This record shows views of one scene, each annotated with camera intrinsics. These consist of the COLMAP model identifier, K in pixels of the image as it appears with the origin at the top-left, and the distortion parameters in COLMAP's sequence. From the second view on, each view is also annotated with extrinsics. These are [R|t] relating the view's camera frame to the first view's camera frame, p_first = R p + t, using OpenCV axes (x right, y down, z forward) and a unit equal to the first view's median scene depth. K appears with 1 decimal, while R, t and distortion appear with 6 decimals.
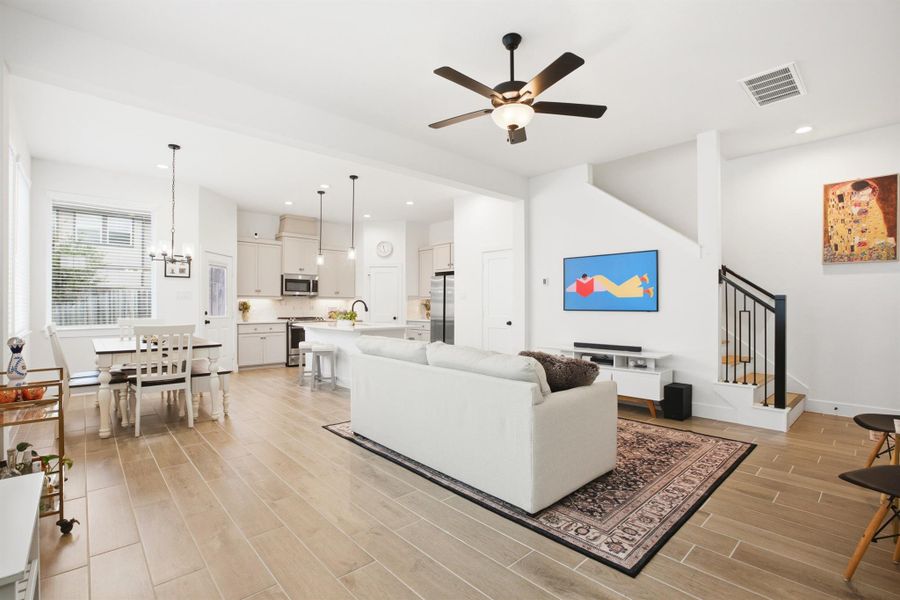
lens RADIAL K [[415.9, 0, 450.1], [0, 415.9, 301.6], [0, 0, 1]] dist [-0.058479, 0.022923]
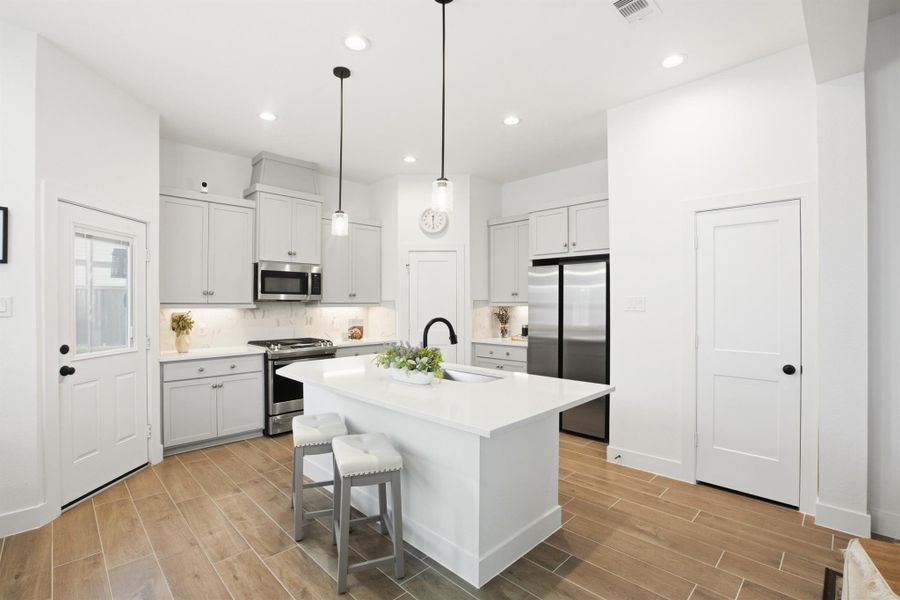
lens RADIAL K [[415.9, 0, 450.1], [0, 415.9, 301.6], [0, 0, 1]] dist [-0.058479, 0.022923]
pose [[0.999280, -0.001826, 0.037888, -0.330594], [0.001576, 0.999977, 0.006650, -0.033724], [-0.037900, -0.006585, 0.999260, 0.862421]]
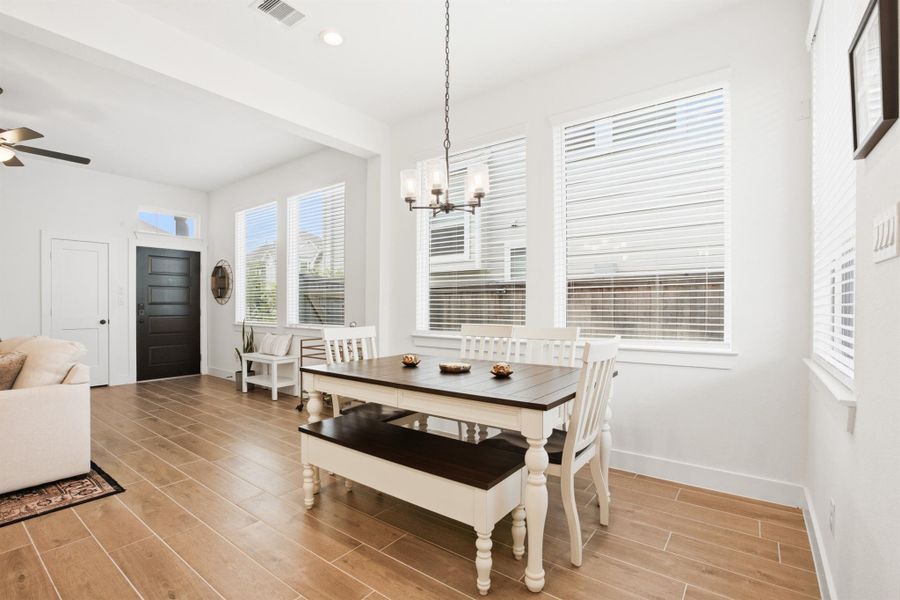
lens RADIAL K [[422.3, 0, 450.1], [0, 422.3, 306.3], [0, 0, 1]] dist [-0.046597, 0.014960]
pose [[-0.984194, 0.000336, -0.177091, -0.648693], [0.000977, 0.999993, -0.003531, 0.016978], [0.177089, -0.003648, -0.984188, 1.600676]]
